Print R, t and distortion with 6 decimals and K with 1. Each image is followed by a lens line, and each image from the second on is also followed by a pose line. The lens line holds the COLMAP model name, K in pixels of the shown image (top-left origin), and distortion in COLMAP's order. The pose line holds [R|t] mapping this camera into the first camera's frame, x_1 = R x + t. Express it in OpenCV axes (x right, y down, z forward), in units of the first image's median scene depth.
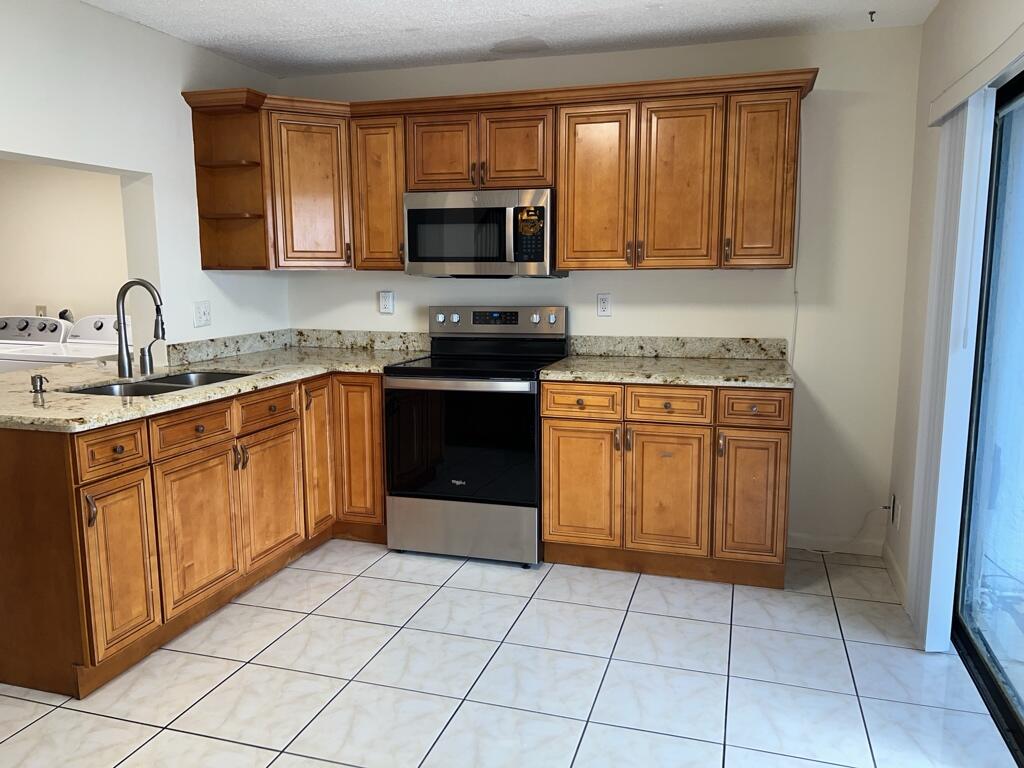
lens RADIAL K [[776.7, 0, 505.5], [0, 776.7, 385.5], [0, 0, 1]] dist [0.017596, -0.001738]
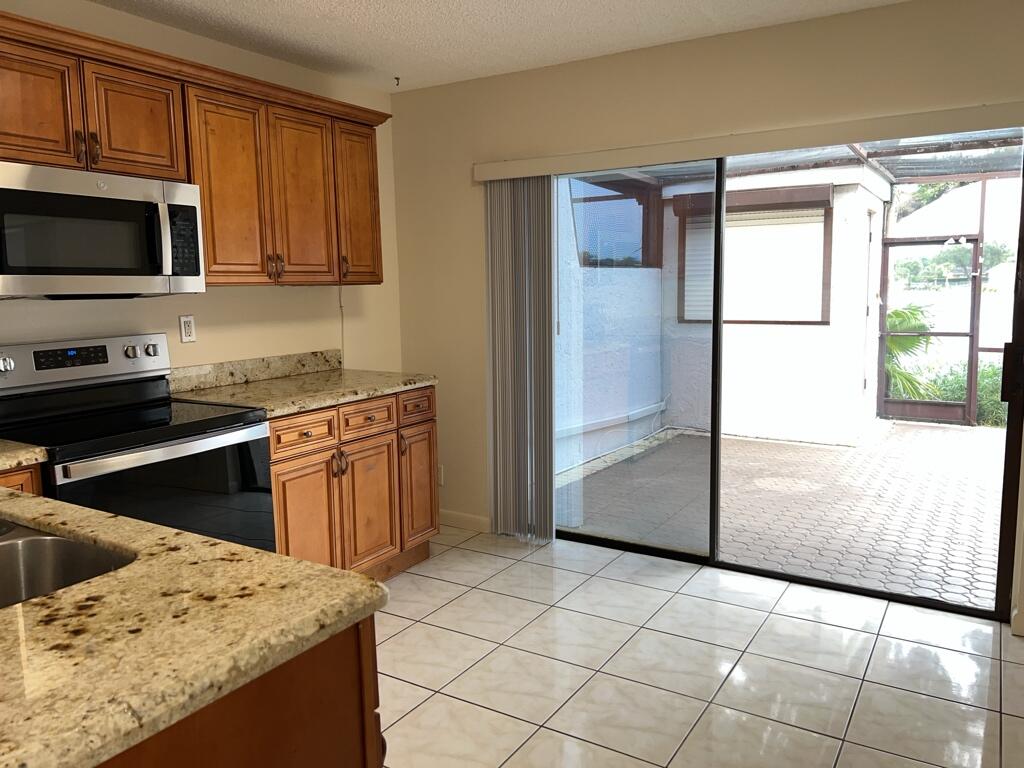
lens RADIAL K [[790.6, 0, 514.9], [0, 790.6, 378.5], [0, 0, 1]] dist [0.031109, -0.001242]
pose [[0.235104, -0.118236, 0.964752, -0.700195], [0.149967, 0.985101, 0.084183, -0.080728], [-0.960331, 0.124889, 0.249332, 0.526005]]
